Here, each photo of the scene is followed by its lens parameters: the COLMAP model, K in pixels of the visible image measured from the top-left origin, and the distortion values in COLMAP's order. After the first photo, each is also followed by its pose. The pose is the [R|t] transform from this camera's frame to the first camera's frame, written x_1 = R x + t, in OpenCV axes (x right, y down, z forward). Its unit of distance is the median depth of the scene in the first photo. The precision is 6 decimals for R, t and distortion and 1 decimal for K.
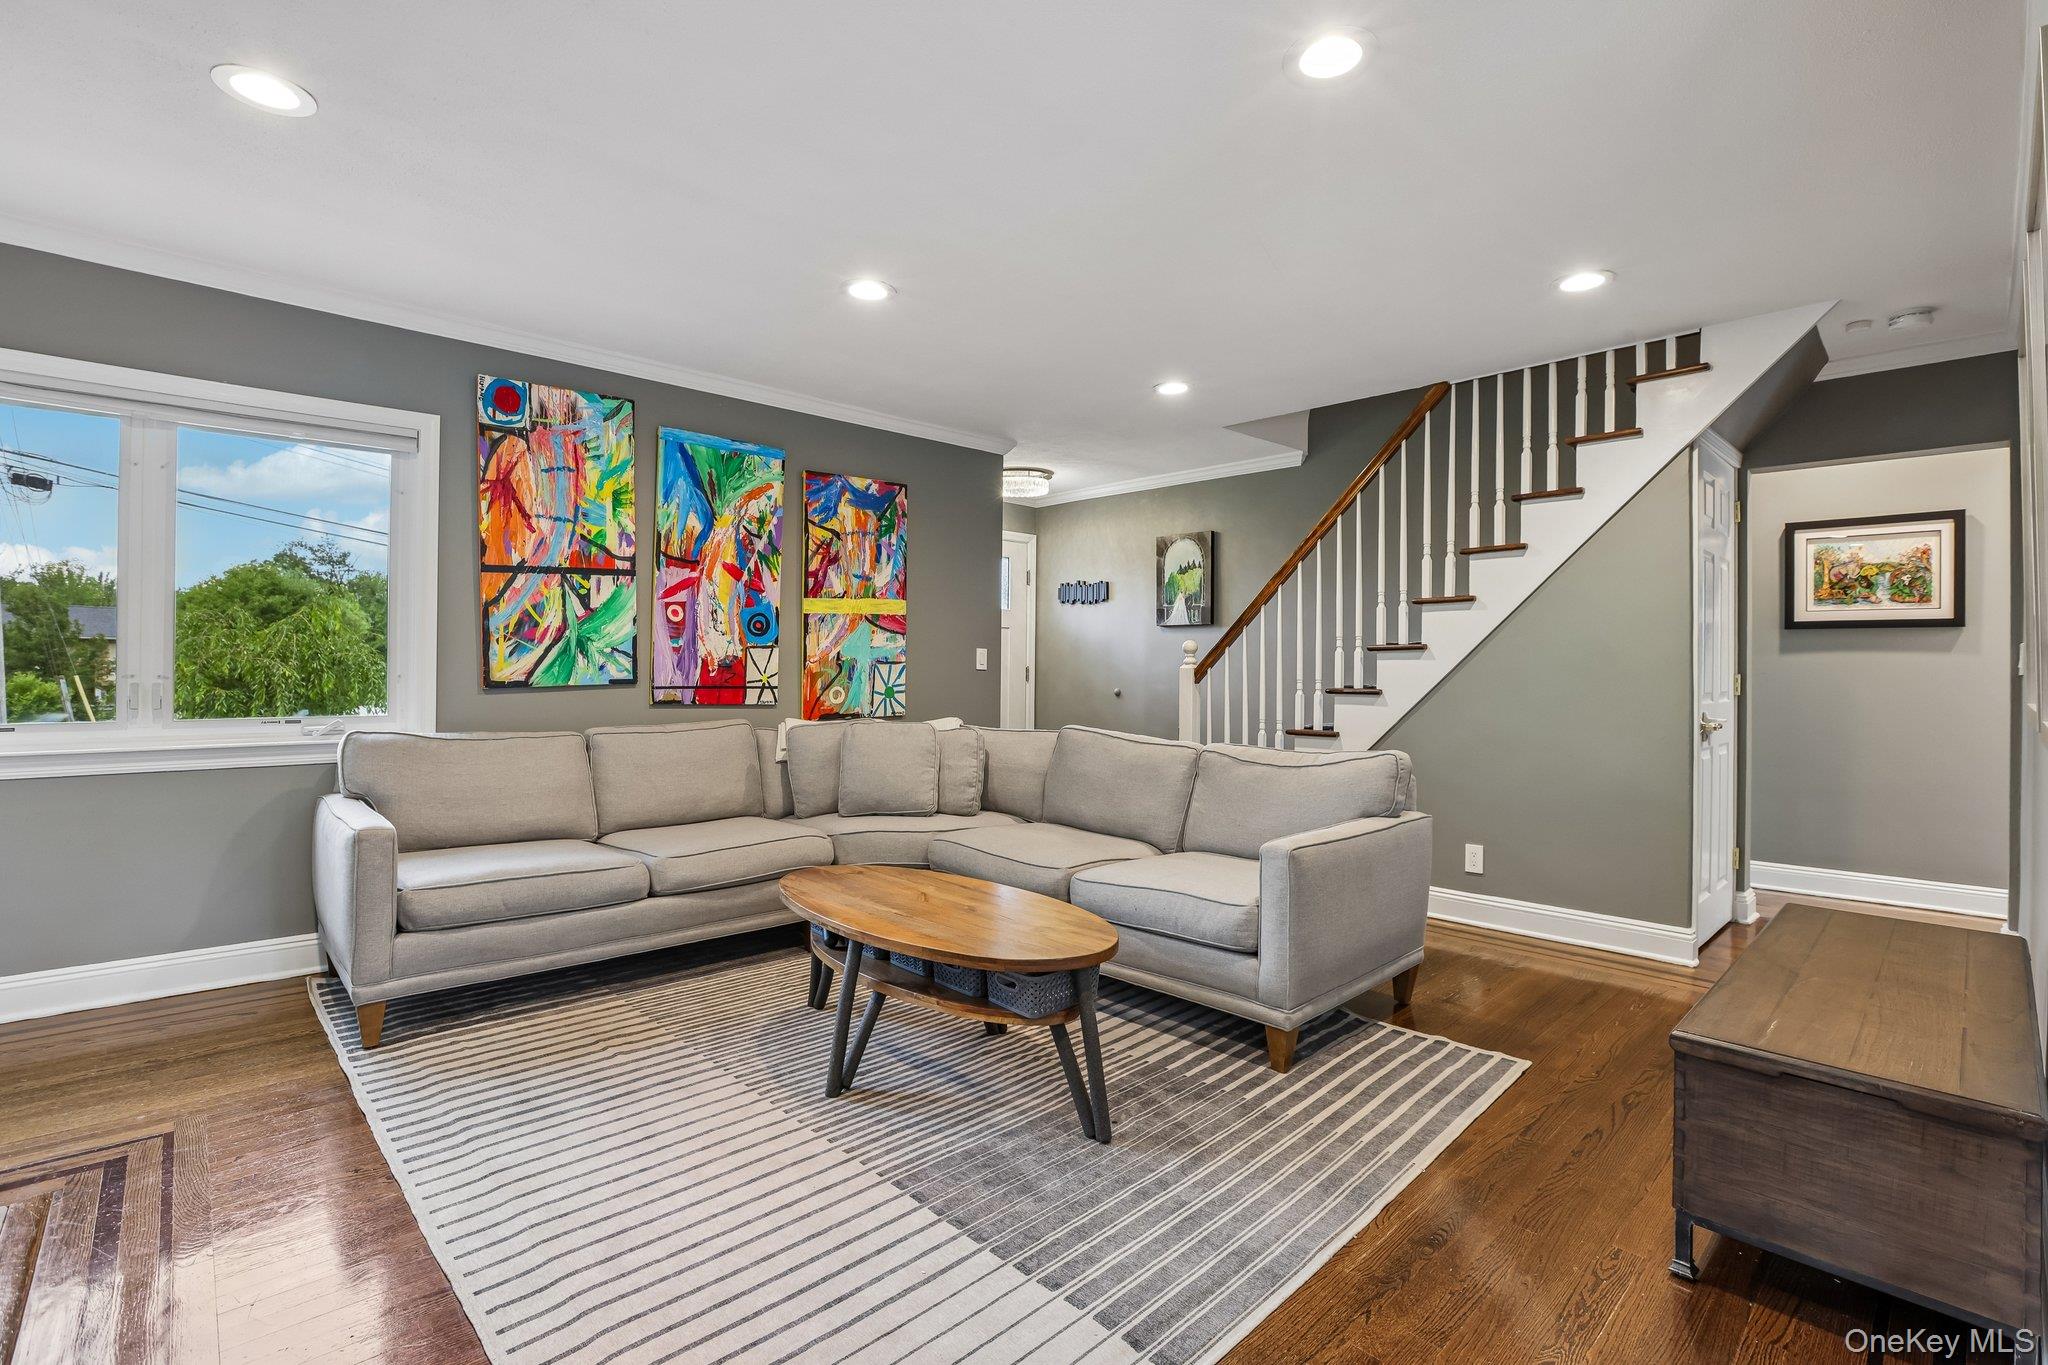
lens RADIAL K [[920.8, 0, 1022.4], [0, 920.8, 654.4], [0, 0, 1]] dist [-0.076403, 0.000063]
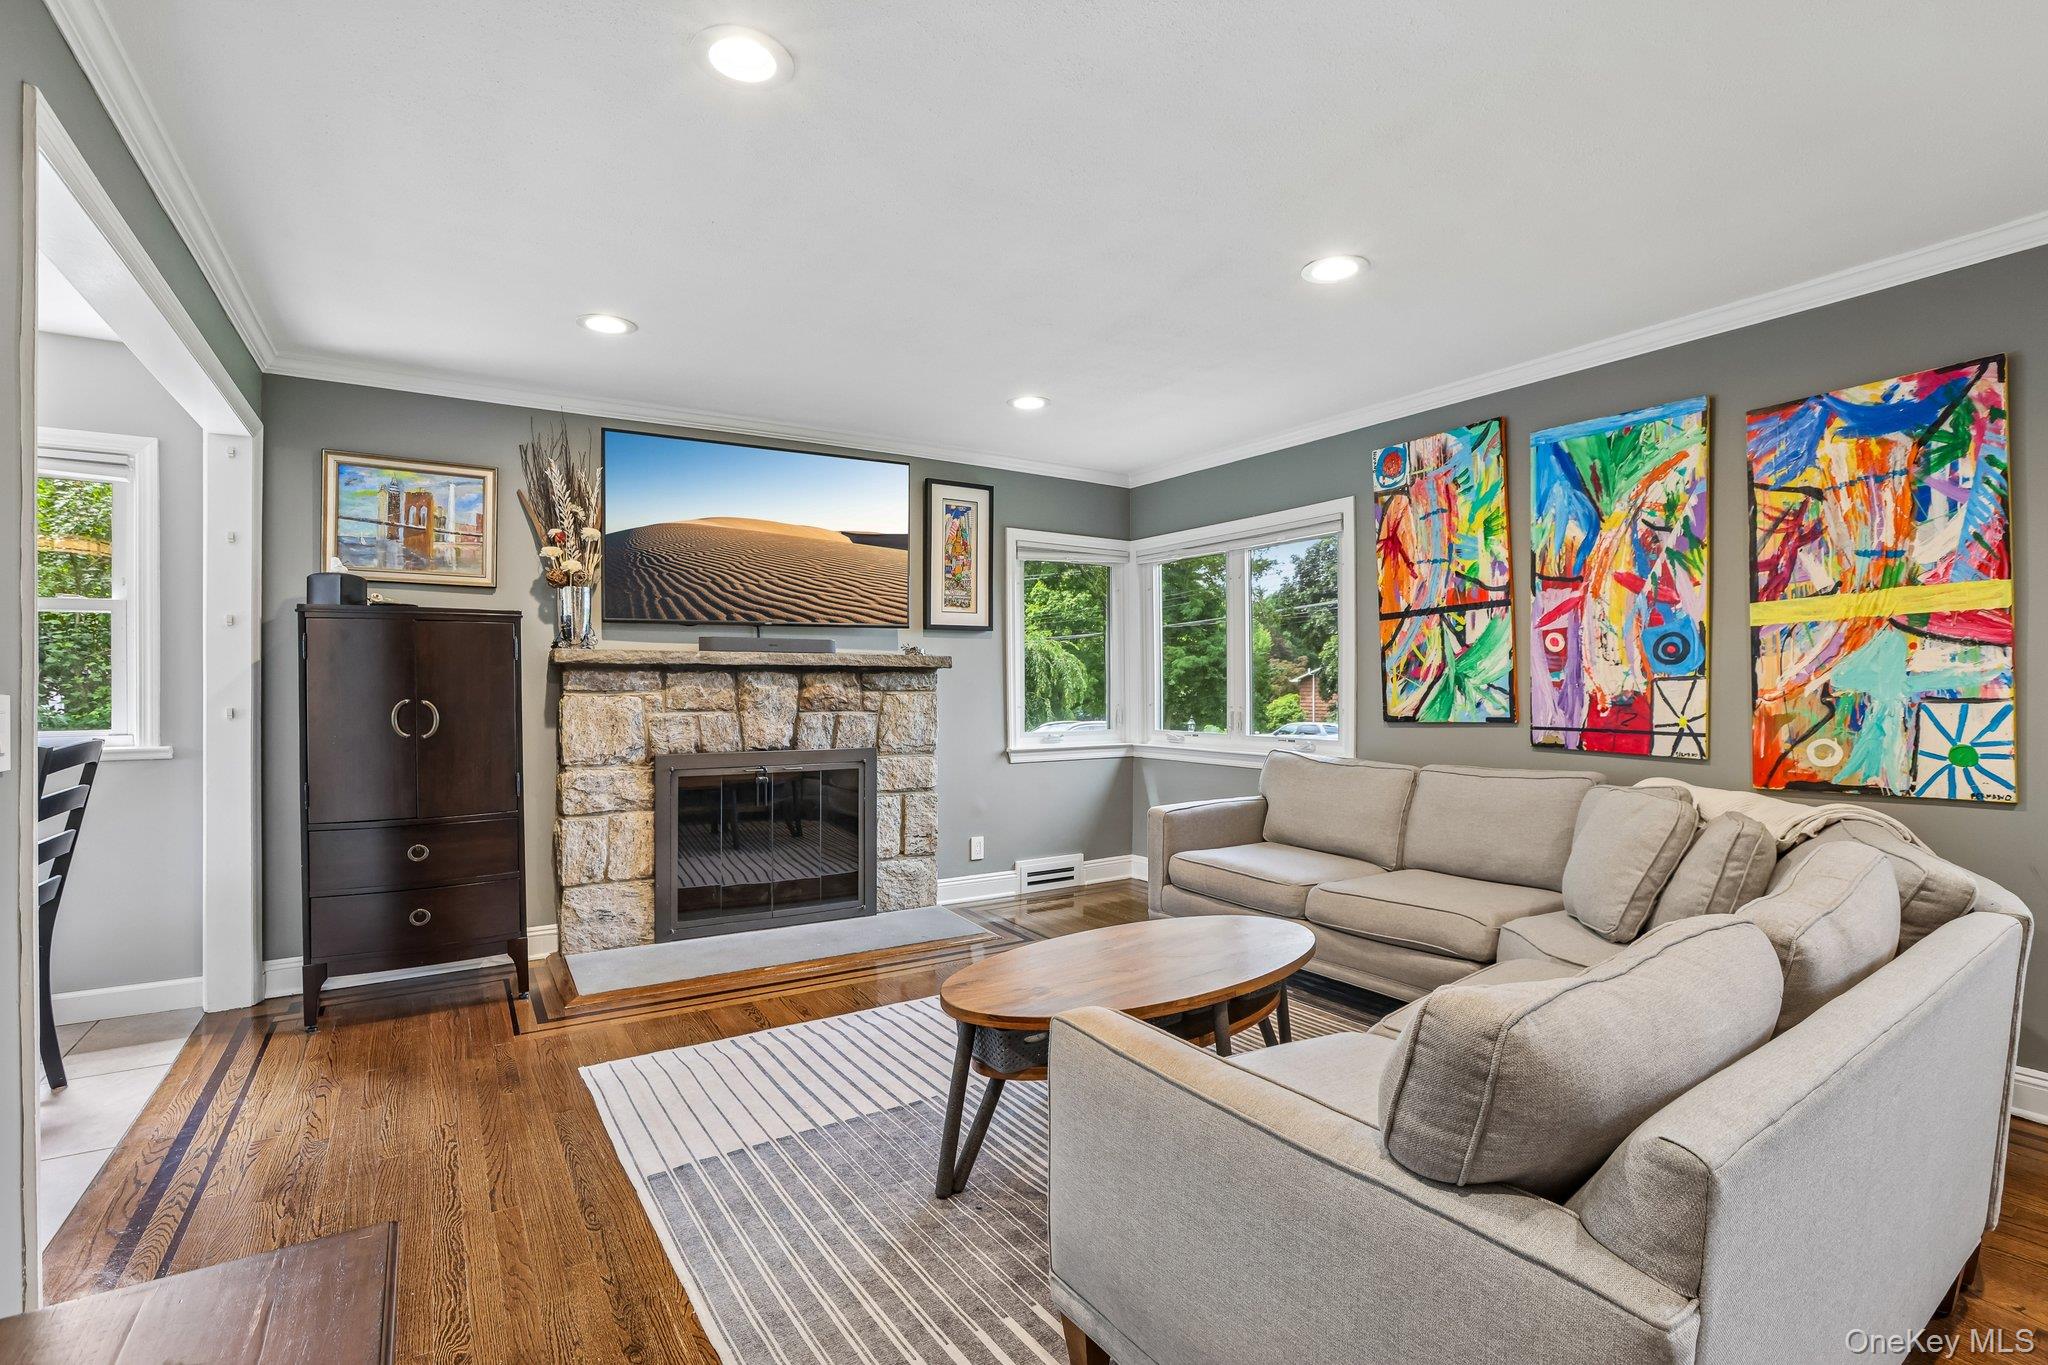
lens RADIAL K [[950.5, 0, 1024.0], [0, 950.5, 682.5], [0, 0, 1]] dist [-0.000728, 0.000083]
pose [[-0.176147, -0.018922, -0.984182, 0.573443], [0.004292, 0.999791, -0.019990, 0.008431], [0.984355, -0.007745, -0.176029, 0.644424]]
